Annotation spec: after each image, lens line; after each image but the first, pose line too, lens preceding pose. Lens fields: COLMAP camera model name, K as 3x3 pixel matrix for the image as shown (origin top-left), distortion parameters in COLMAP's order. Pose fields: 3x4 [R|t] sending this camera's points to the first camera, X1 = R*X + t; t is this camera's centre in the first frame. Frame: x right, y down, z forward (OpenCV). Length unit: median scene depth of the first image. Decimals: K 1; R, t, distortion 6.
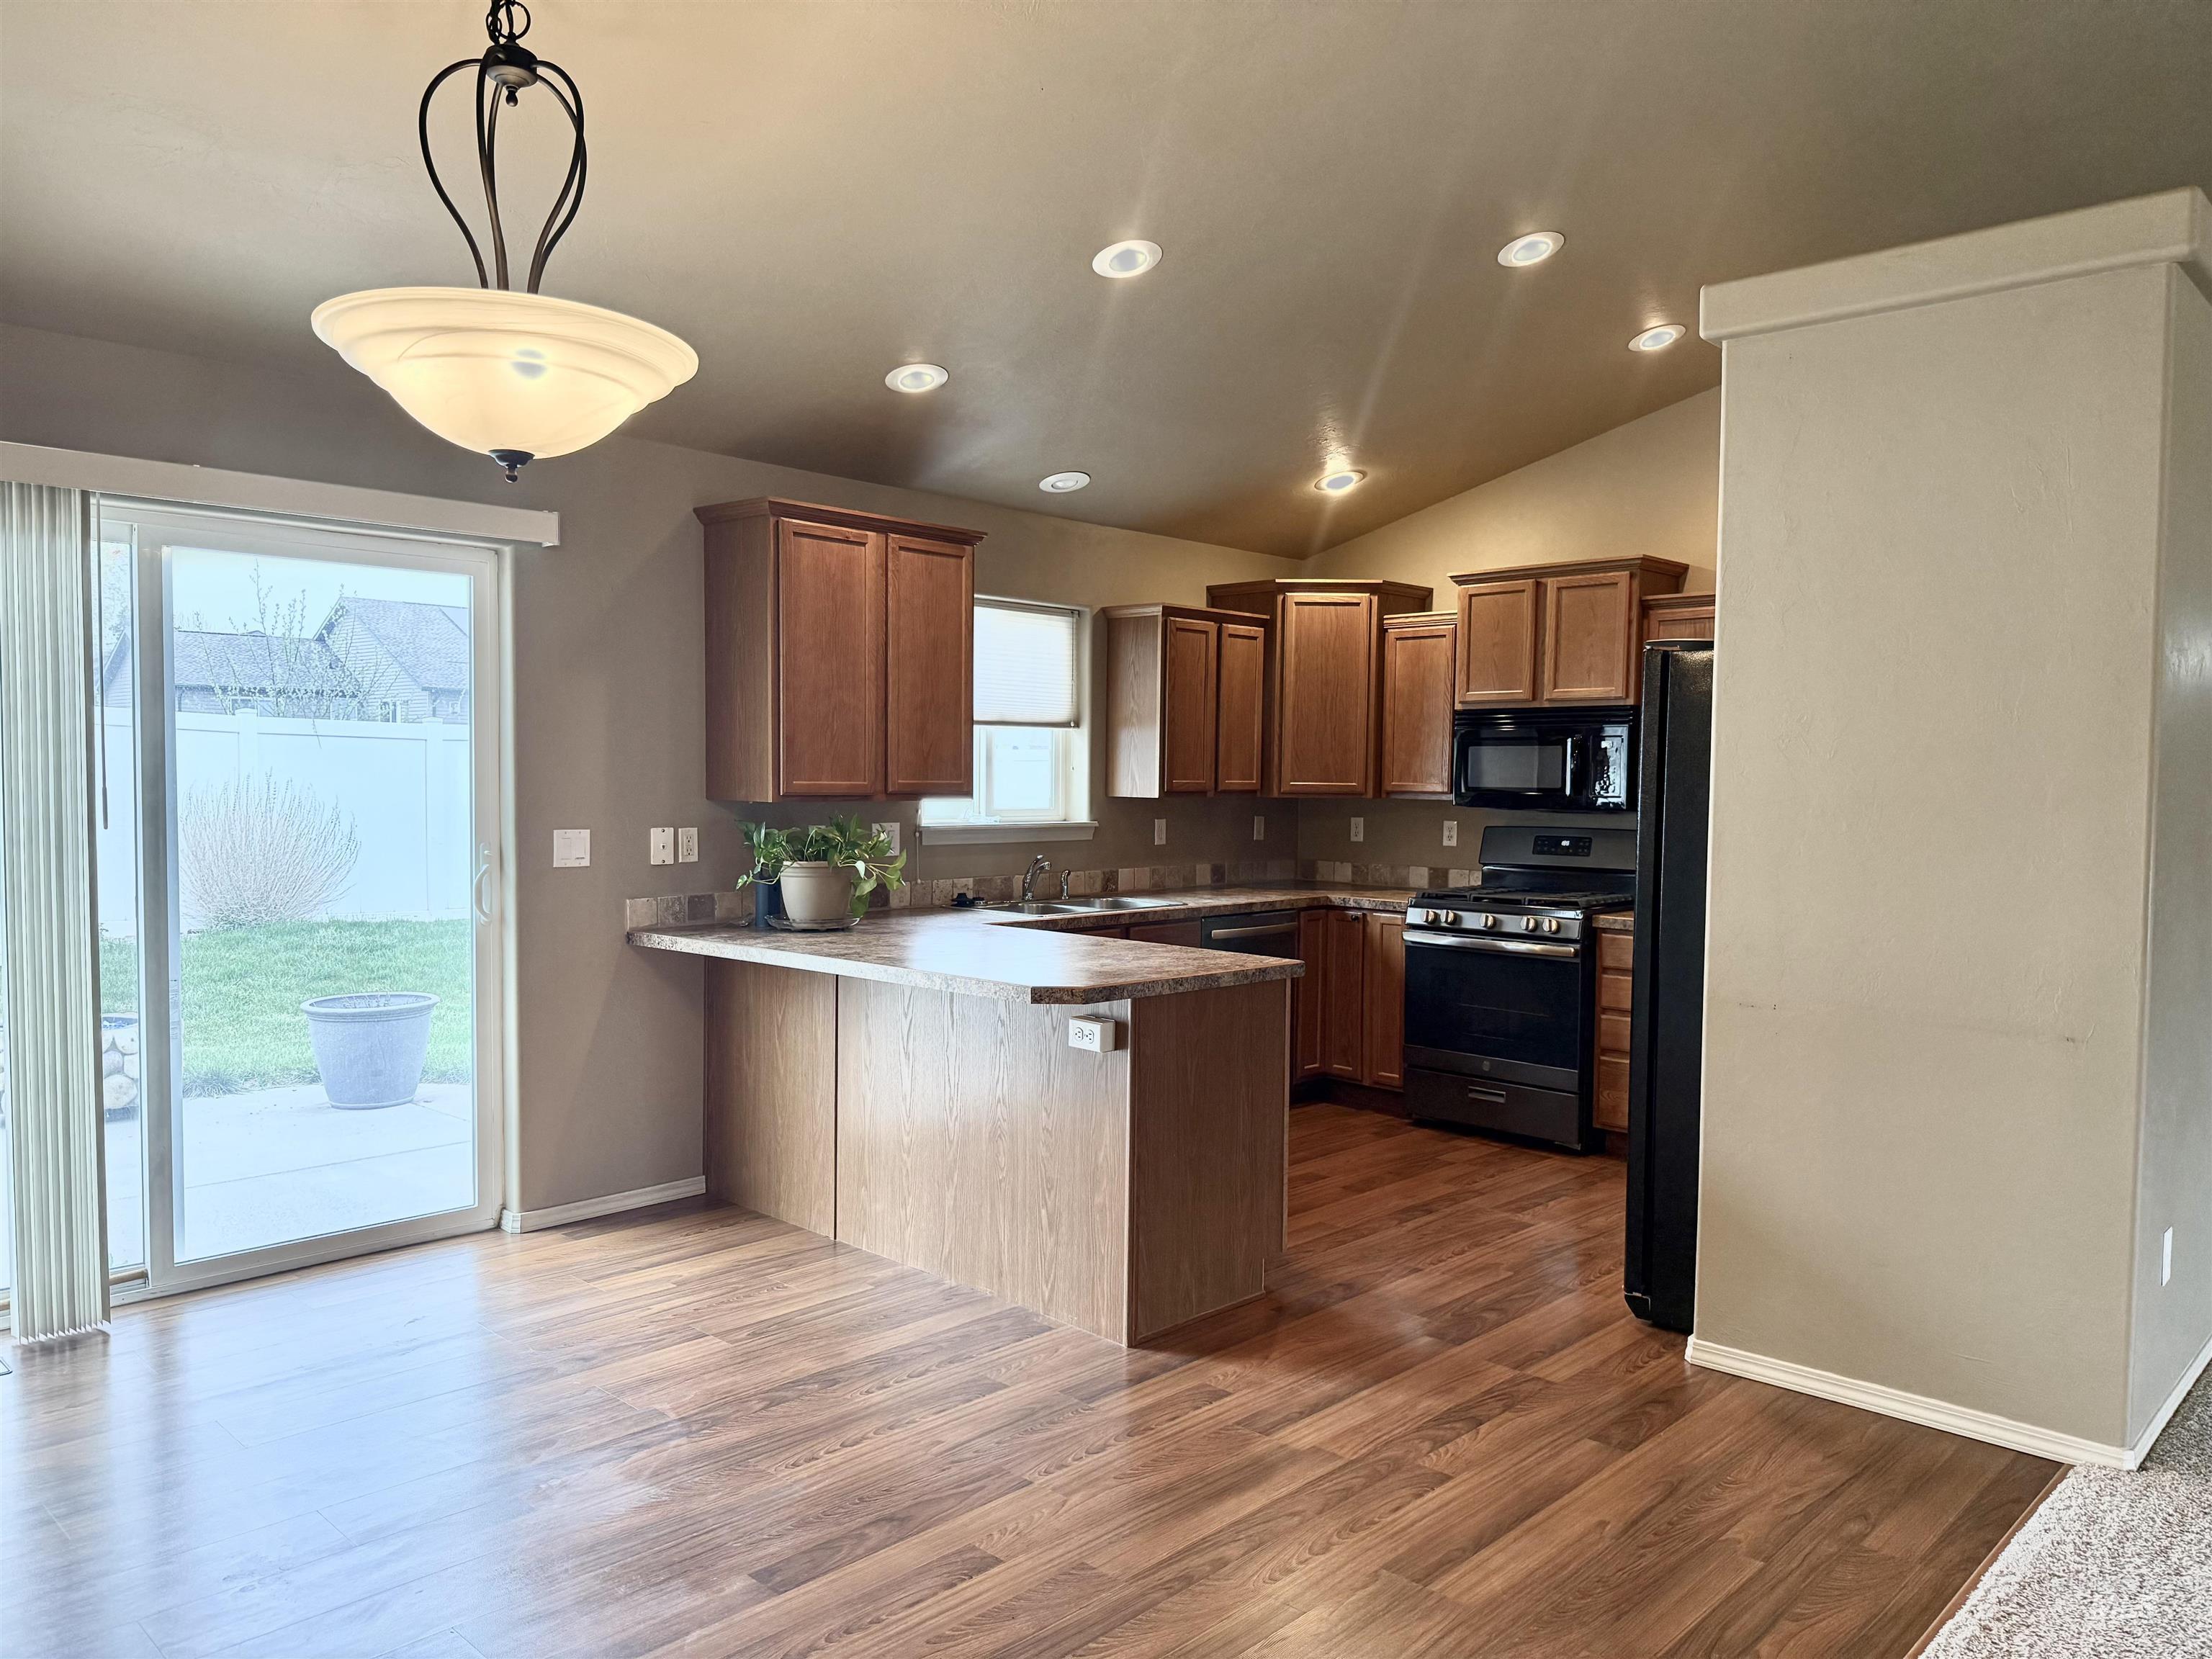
lens RADIAL K [[1519.8, 0, 1089.1], [0, 1519.8, 847.6], [0, 0, 1]] dist [0.057008, -0.058524]
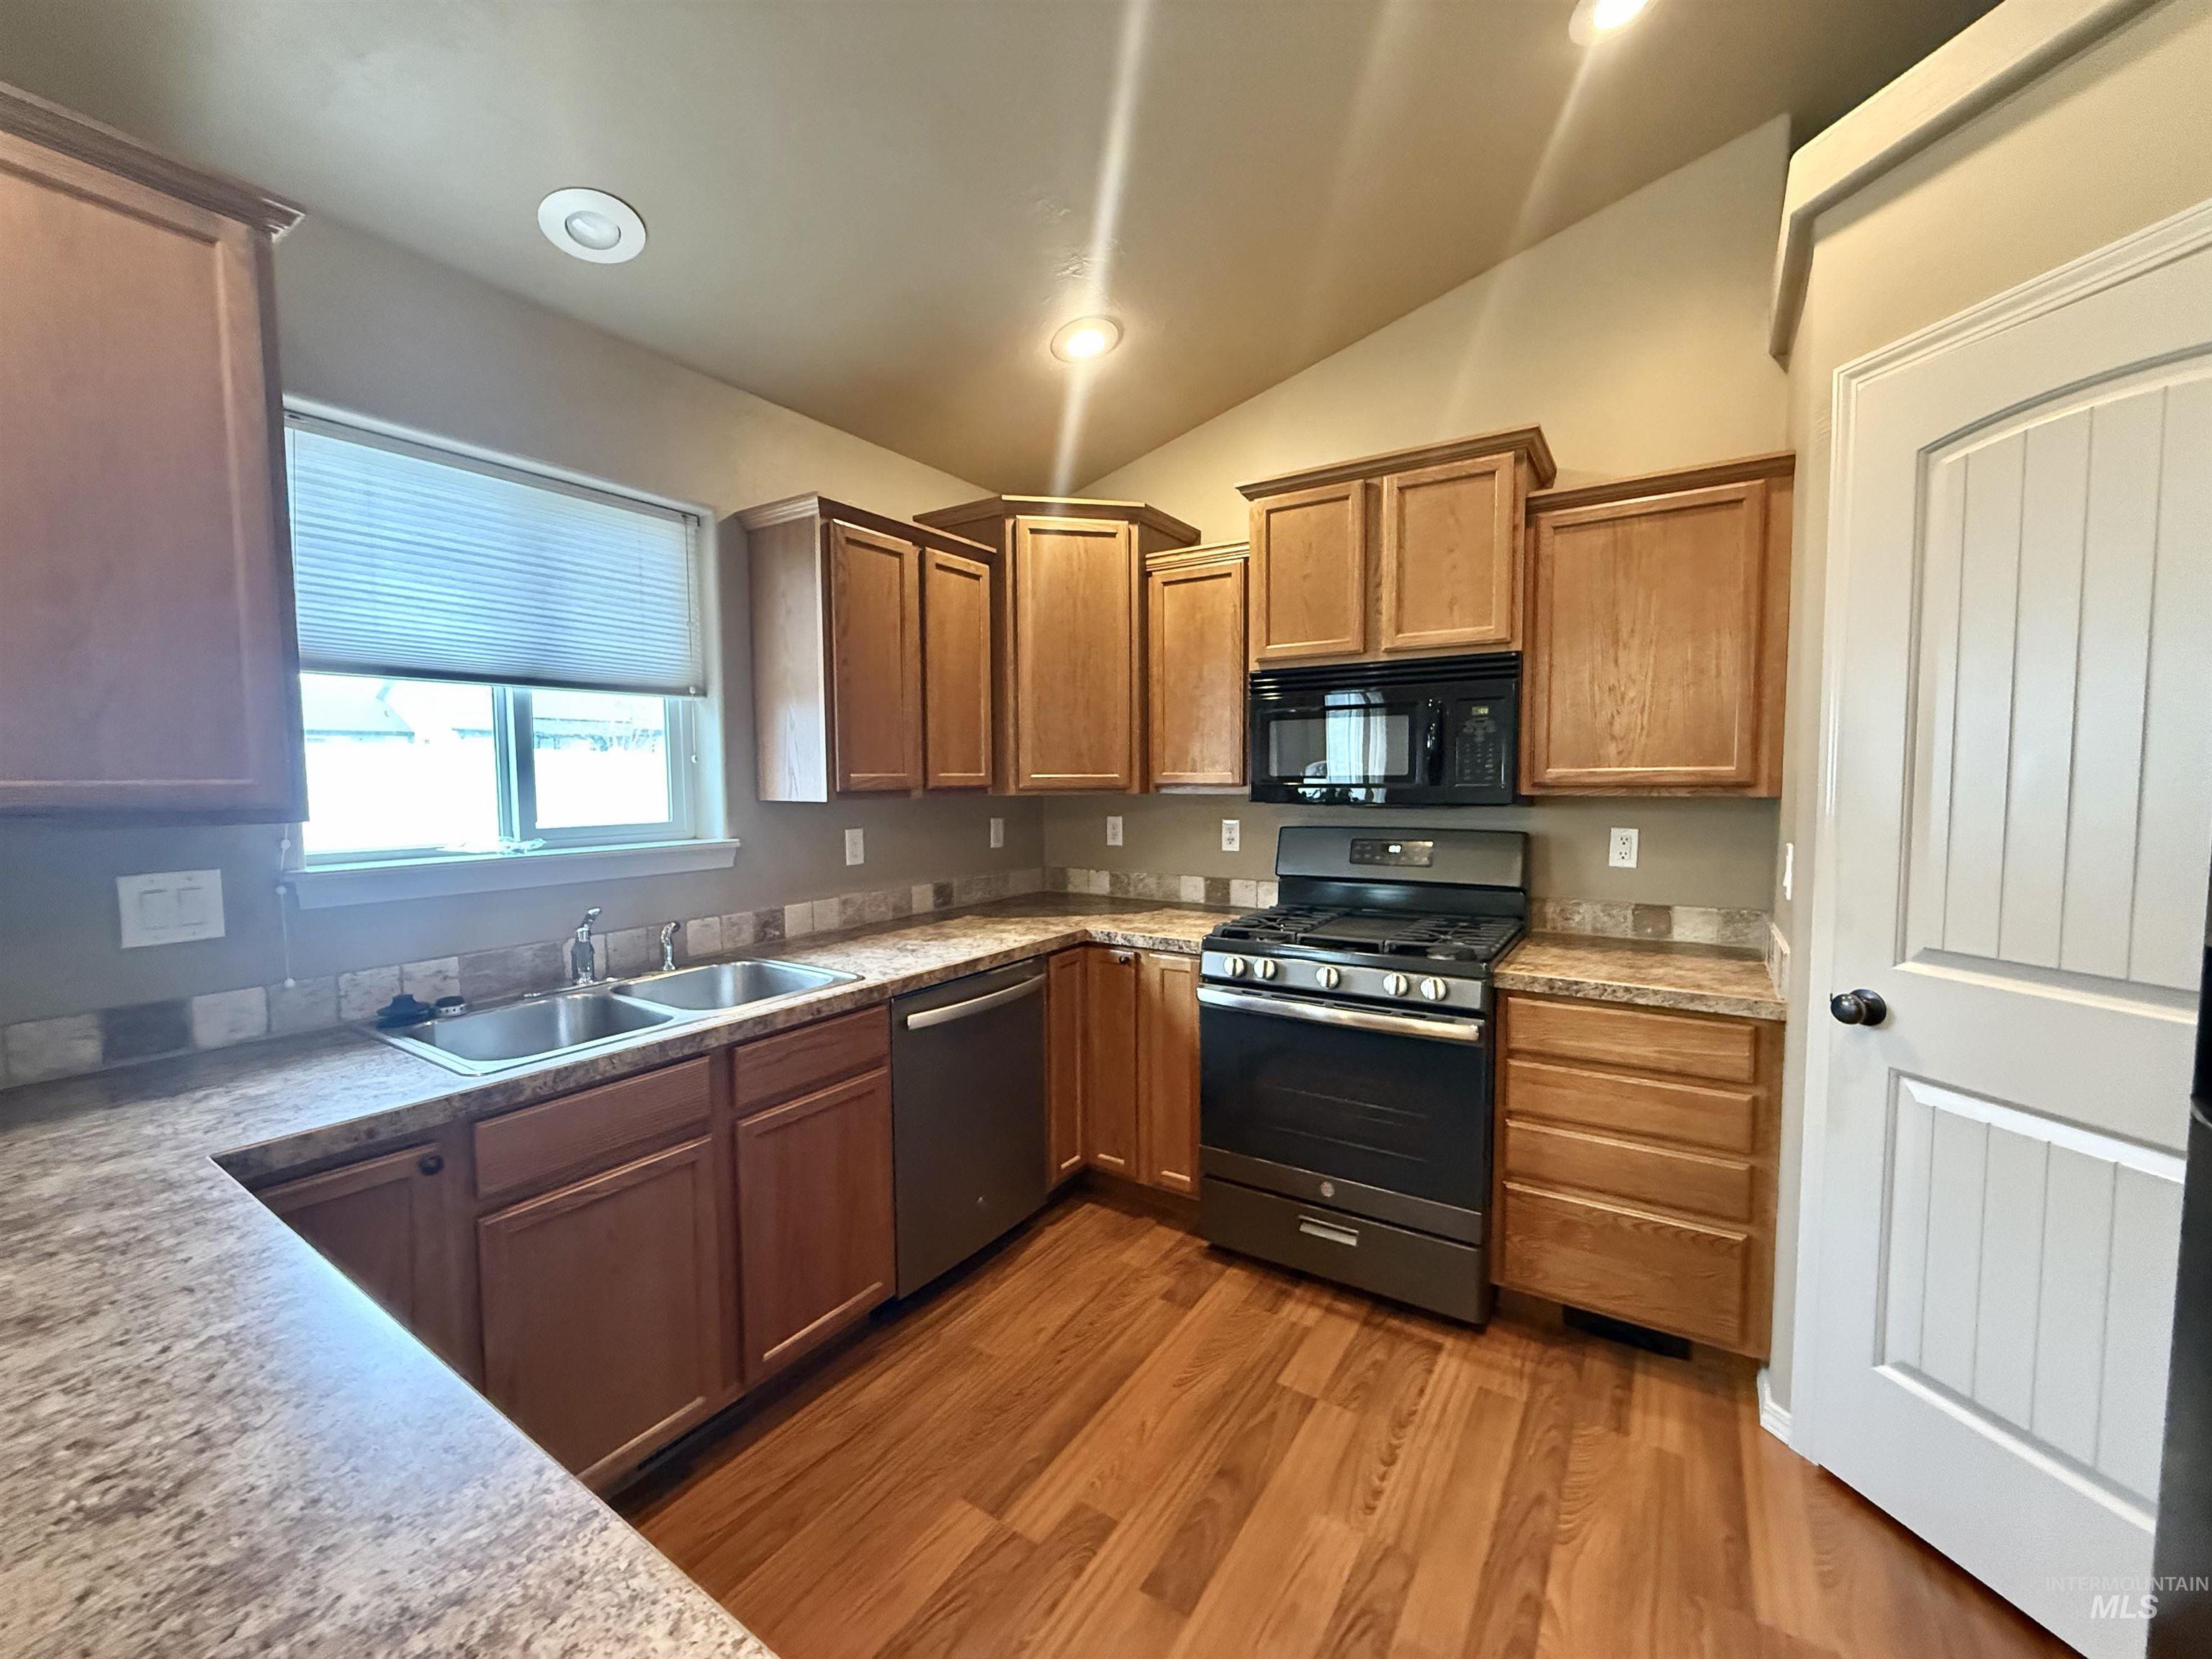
lens RADIAL K [[884.4, 0, 1100.2], [0, 884.4, 828.4], [0, 0, 1]] dist [-0.001756, 0.000754]
pose [[0.980957, -0.030308, 0.191847, 0.084081], [0.028163, 0.999507, 0.013895, -0.022547], [-0.192174, -0.008227, 0.981326, 0.585595]]
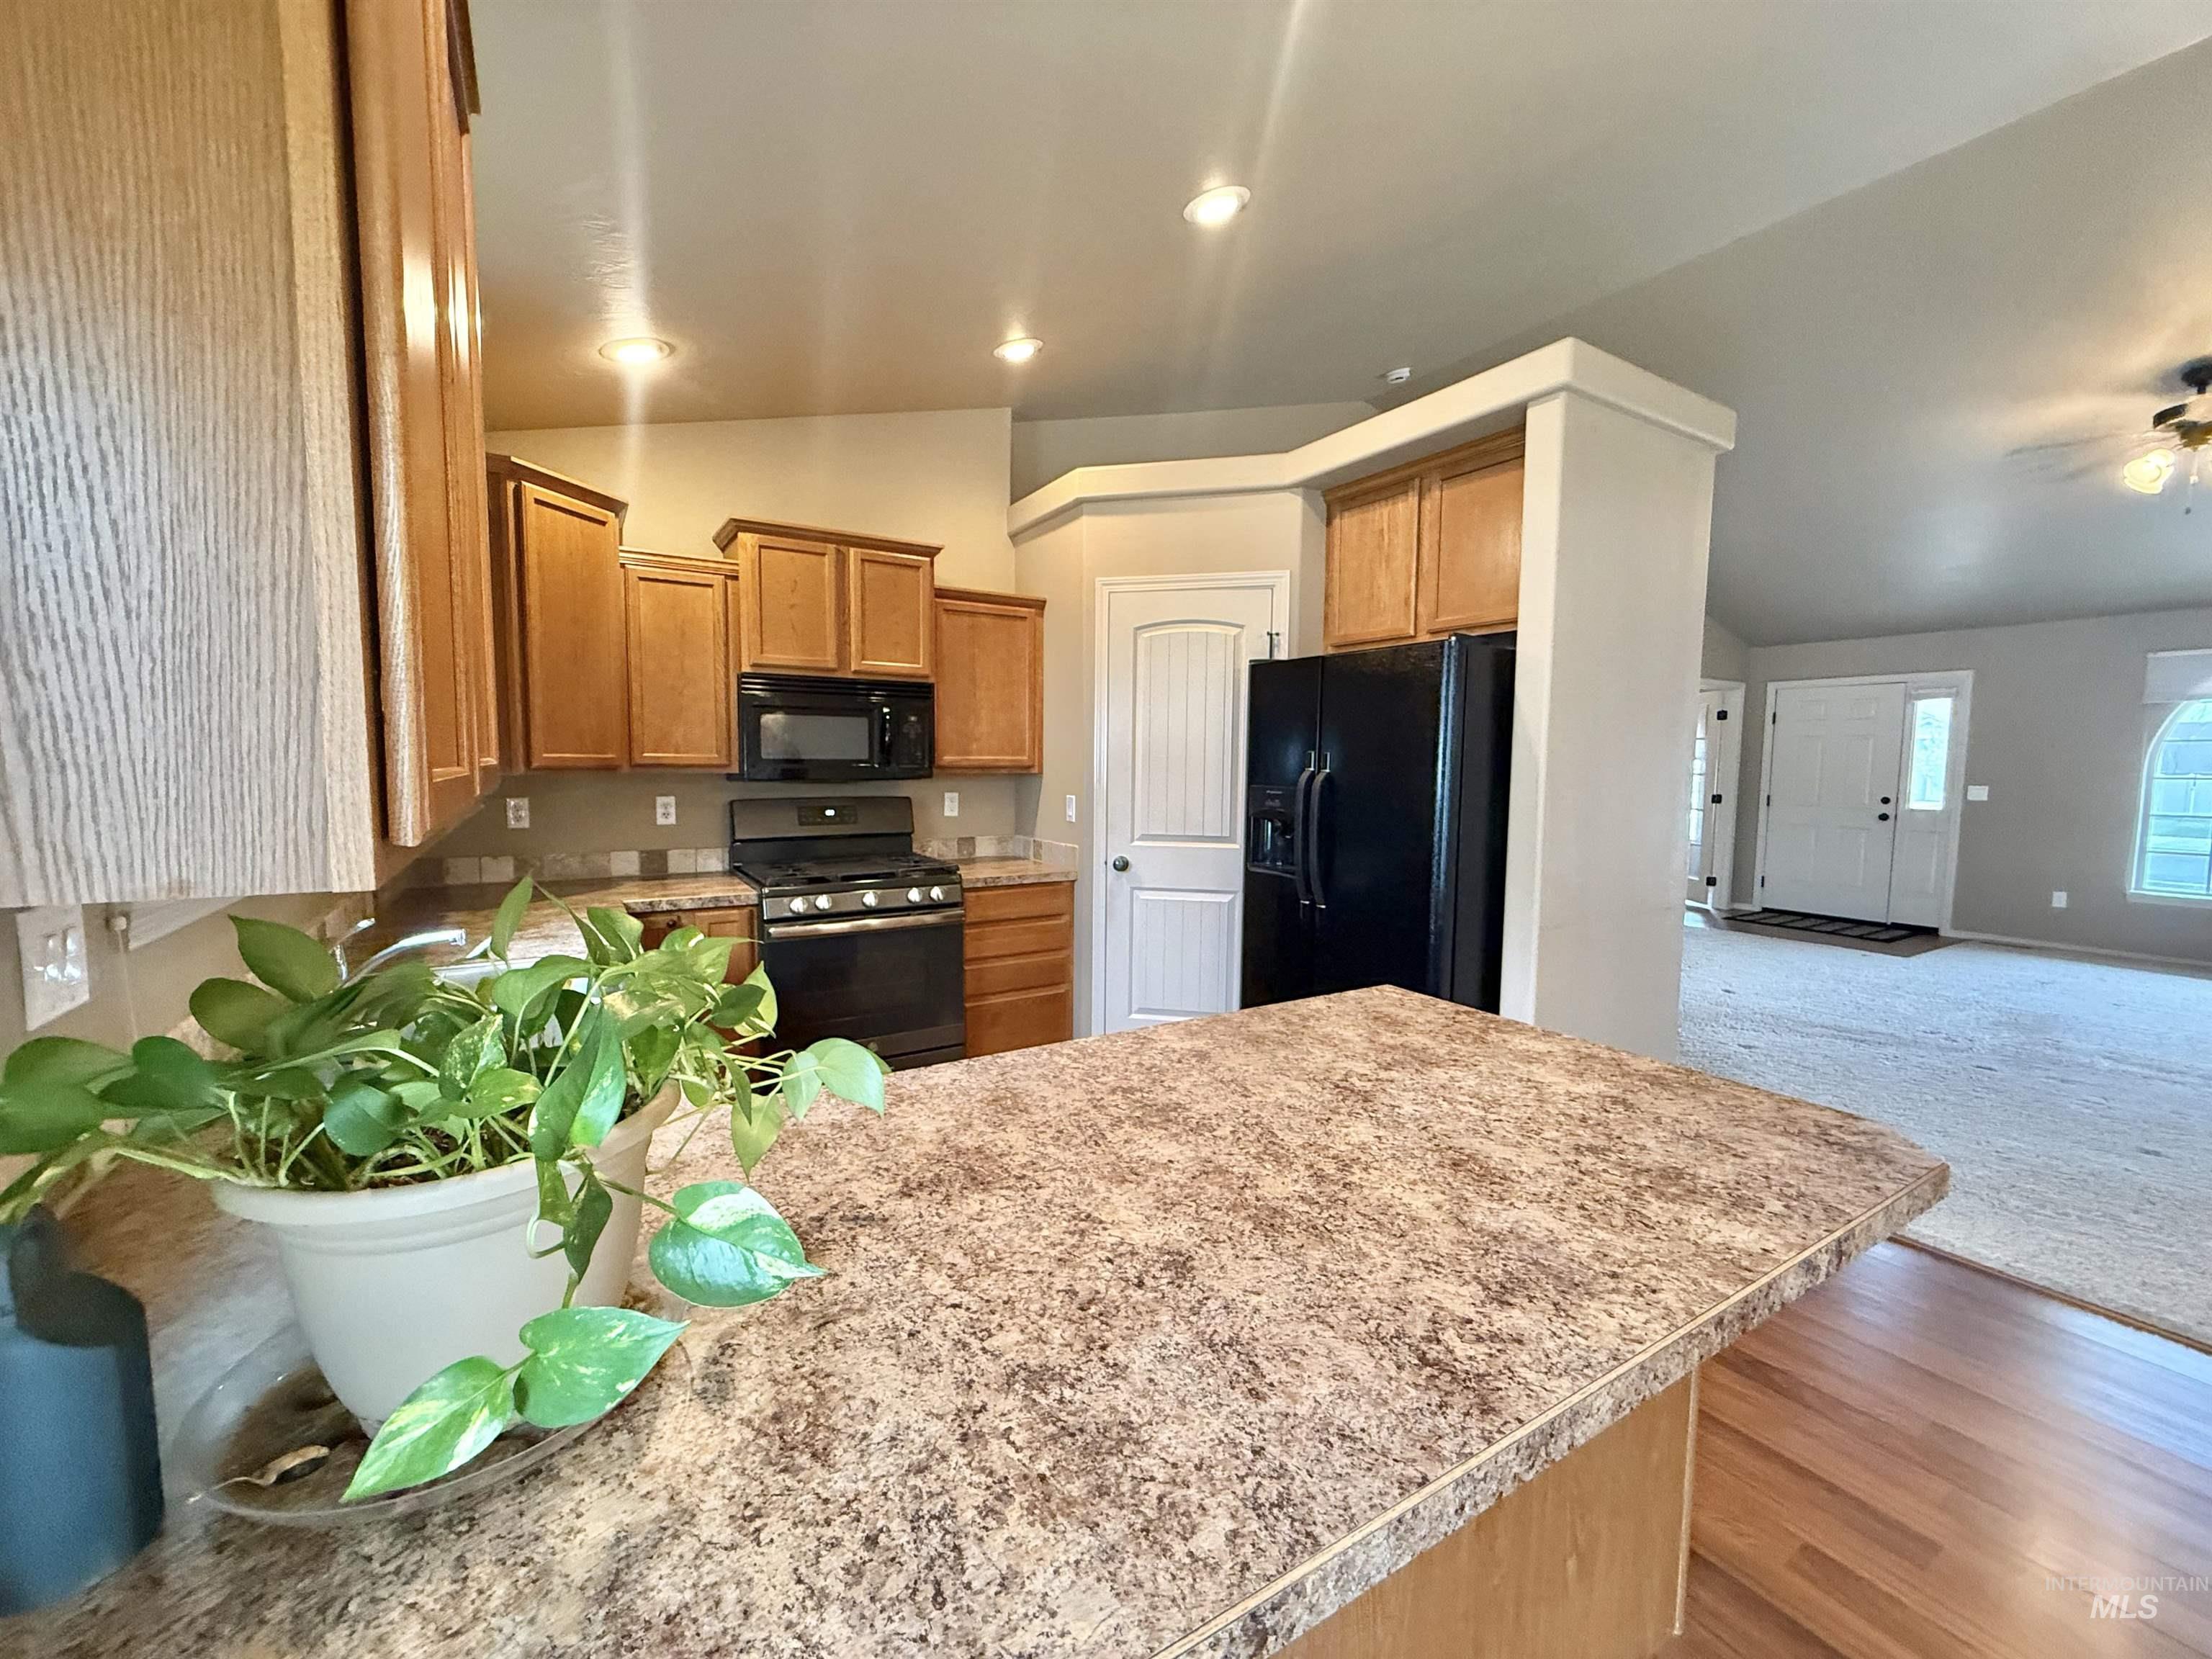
lens RADIAL K [[884.4, 0, 1102.8], [0, 884.4, 828.7], [0, 0, 1]] dist [-0.001756, 0.000754]
pose [[0.239217, -0.087285, 0.967035, -0.215335], [0.038455, 0.996022, 0.080388, -0.032154], [-0.970204, 0.017957, 0.241621, 0.660961]]
